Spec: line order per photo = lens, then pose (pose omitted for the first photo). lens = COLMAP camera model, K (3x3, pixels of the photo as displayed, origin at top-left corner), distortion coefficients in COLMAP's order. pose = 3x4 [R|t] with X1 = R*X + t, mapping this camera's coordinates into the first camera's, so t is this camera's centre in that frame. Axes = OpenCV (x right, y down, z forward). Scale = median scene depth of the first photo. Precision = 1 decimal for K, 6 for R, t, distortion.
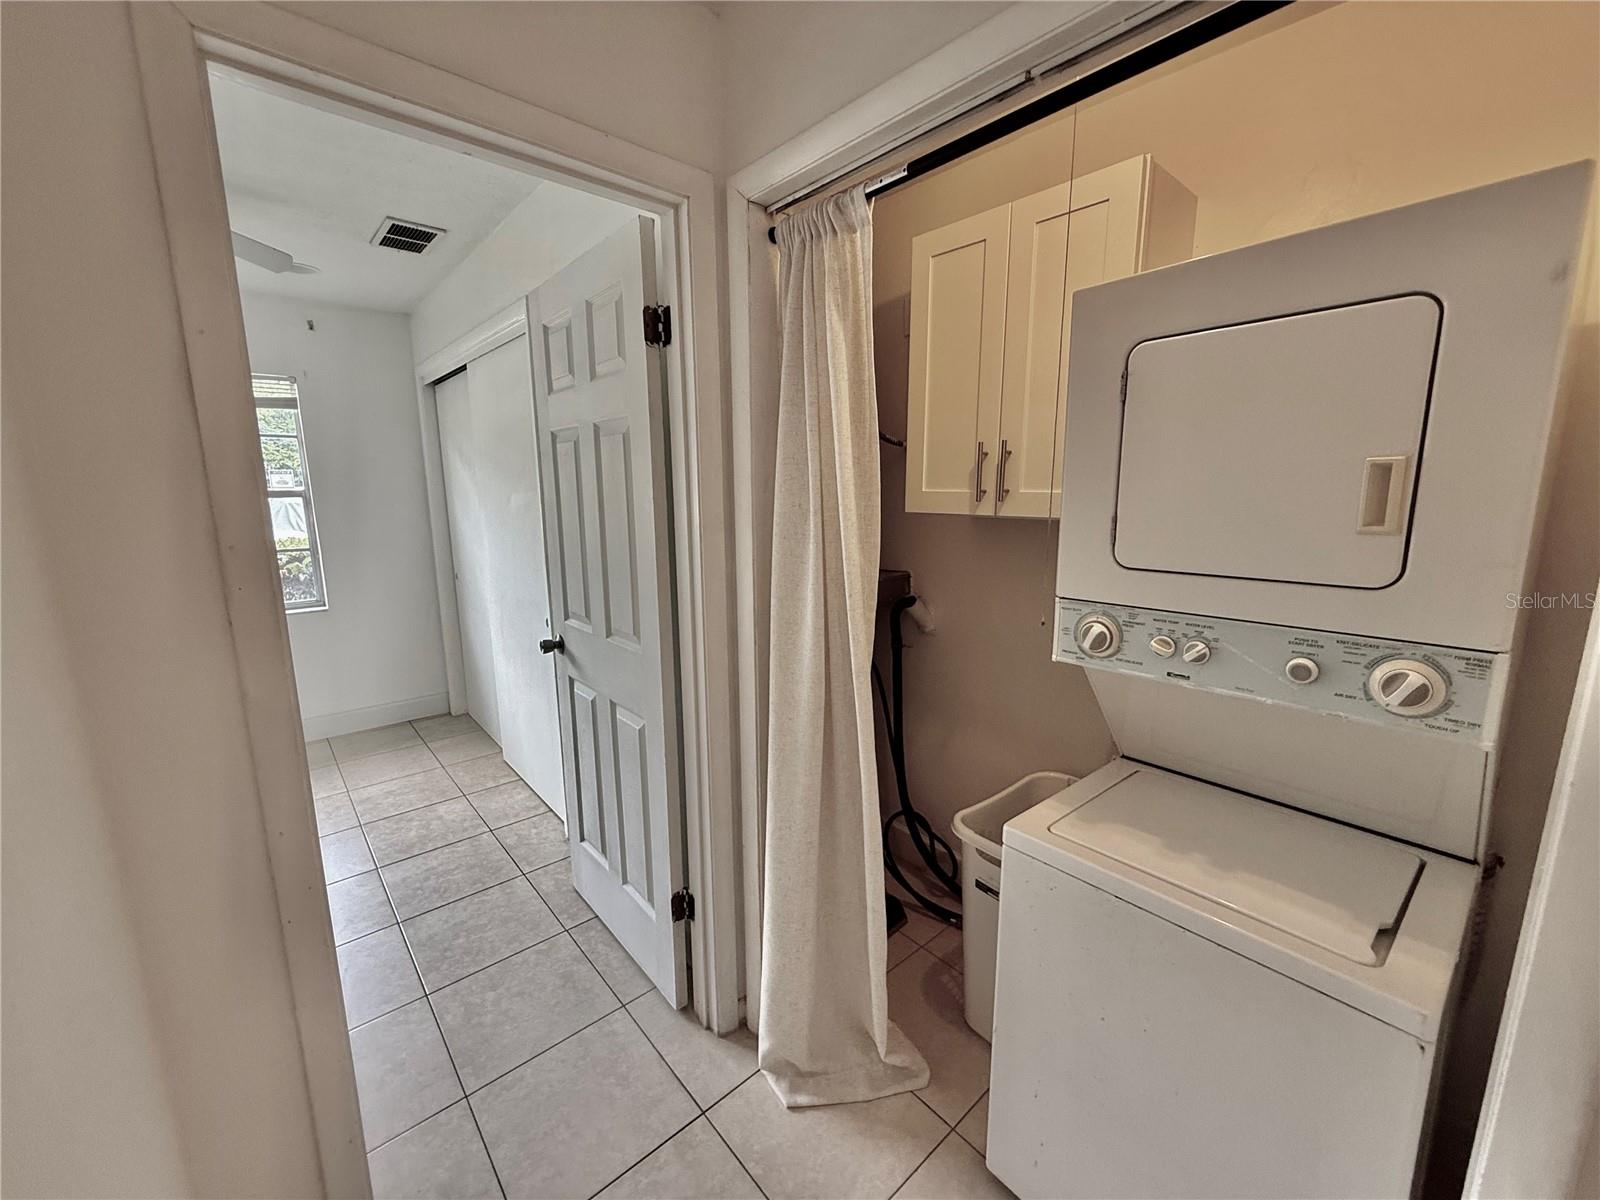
lens RADIAL K [[638.0, 0, 797.3], [0, 638.0, 599.0], [0, 0, 1]] dist [0.000963, 0.000054]
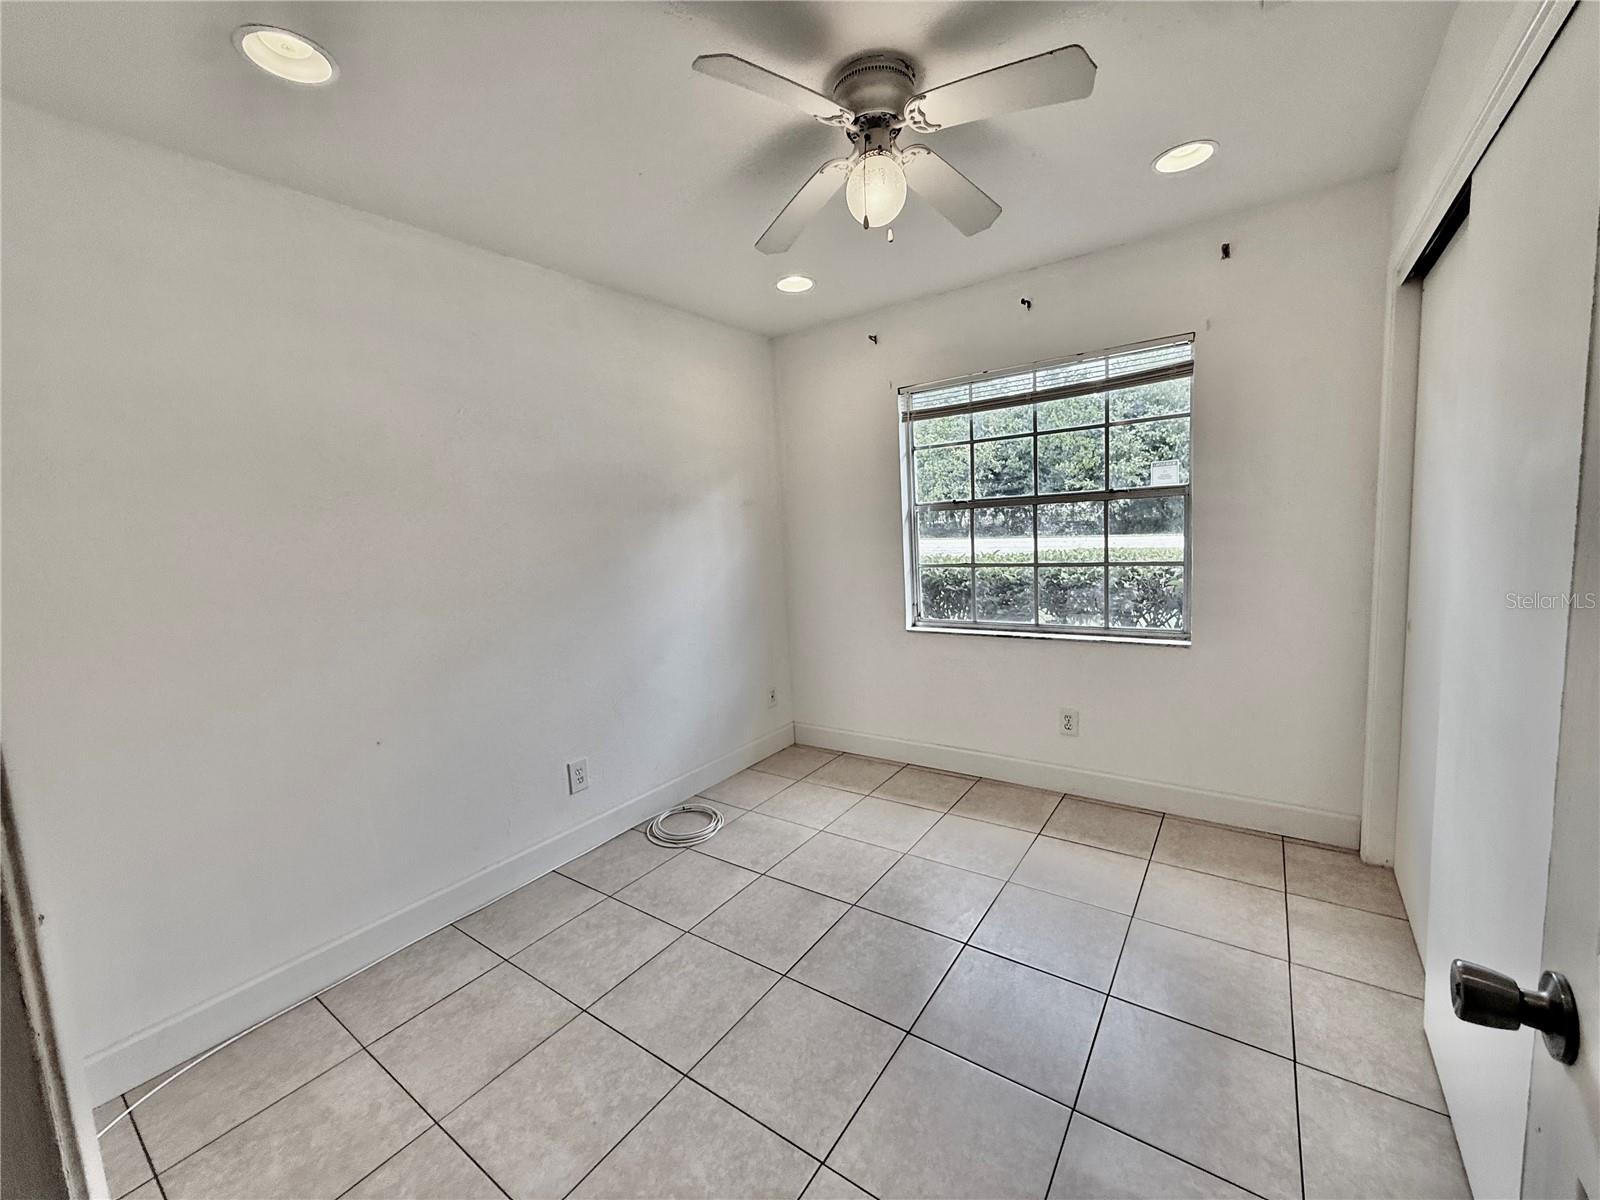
lens RADIAL K [[638.0, 0, 797.3], [0, 638.0, 599.0], [0, 0, 1]] dist [0.000963, 0.000054]
pose [[0.223959, 0.104156, -0.969017, -0.132710], [-0.123646, 0.989275, 0.077756, -0.038707], [0.966724, 0.102401, 0.234435, 0.391323]]
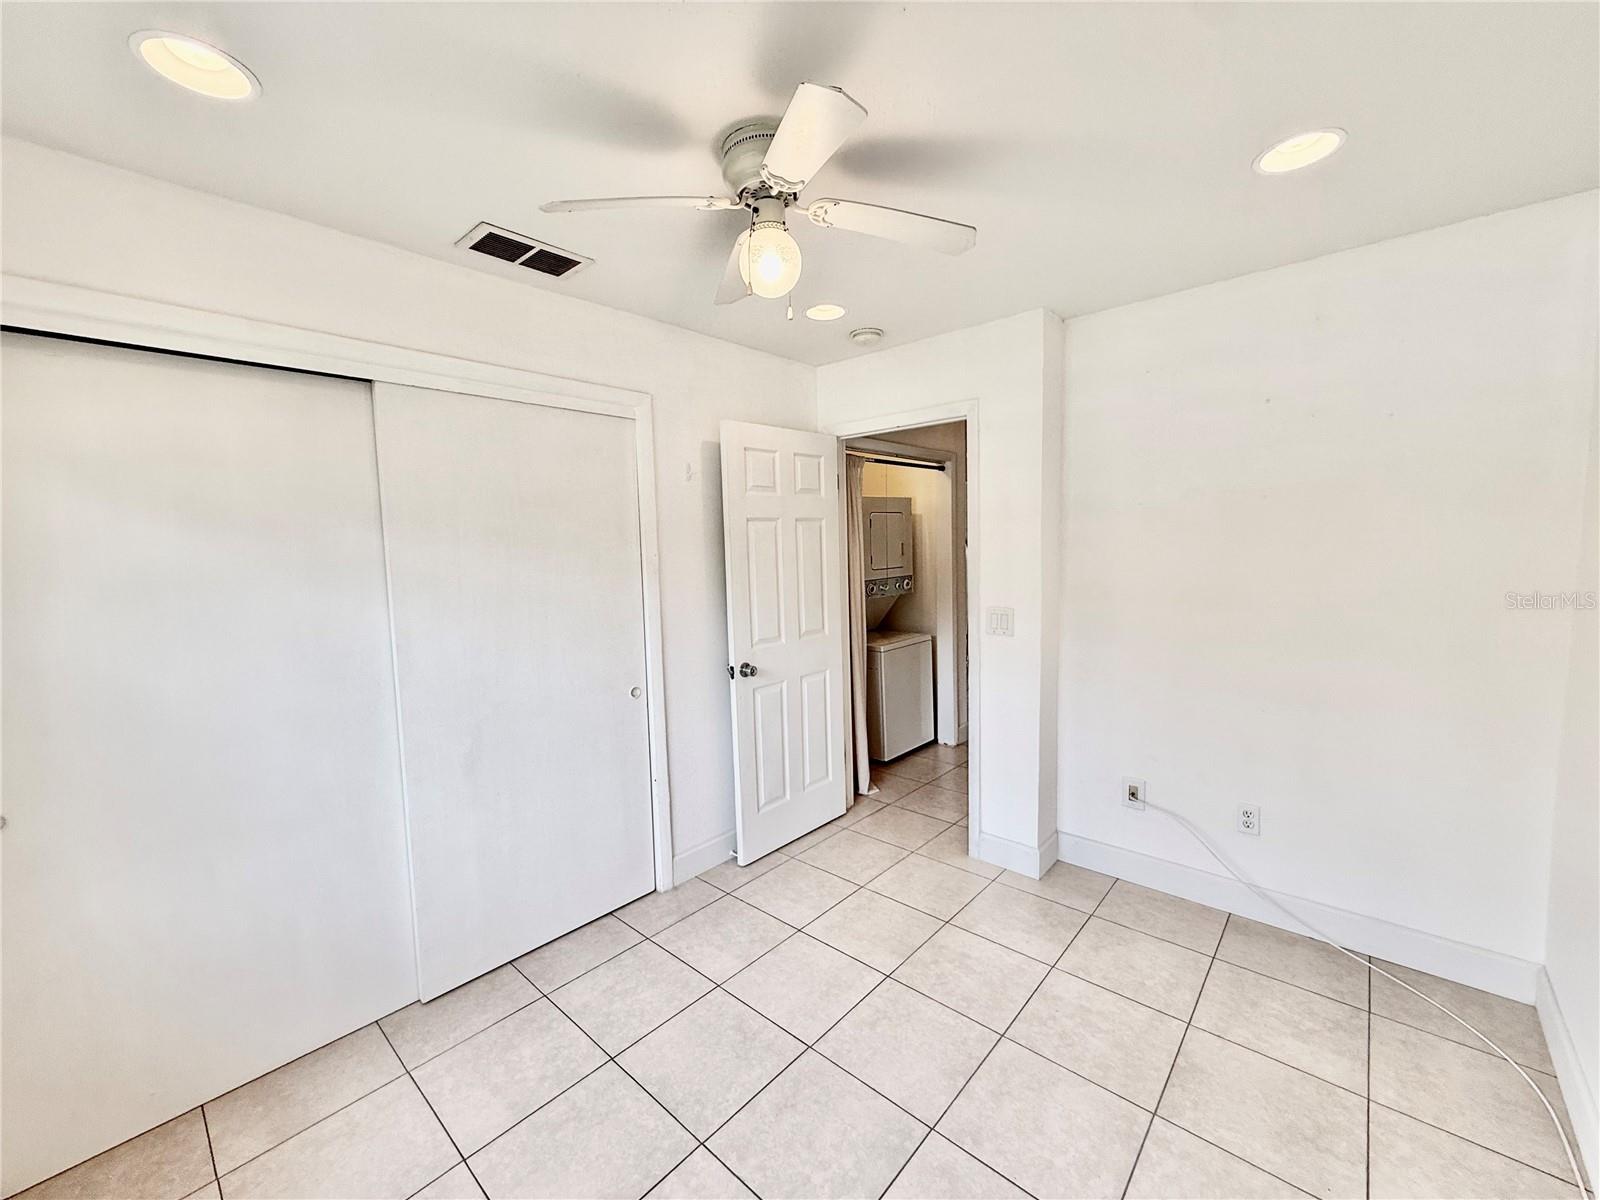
lens RADIAL K [[638.0, 0, 797.3], [0, 638.0, 599.0], [0, 0, 1]] dist [0.000963, 0.000054]
pose [[-0.115598, -0.066257, 0.991084, -1.034032], [0.207184, 0.974218, 0.089295, -0.105911], [-0.971448, 0.215659, -0.098890, 0.595697]]
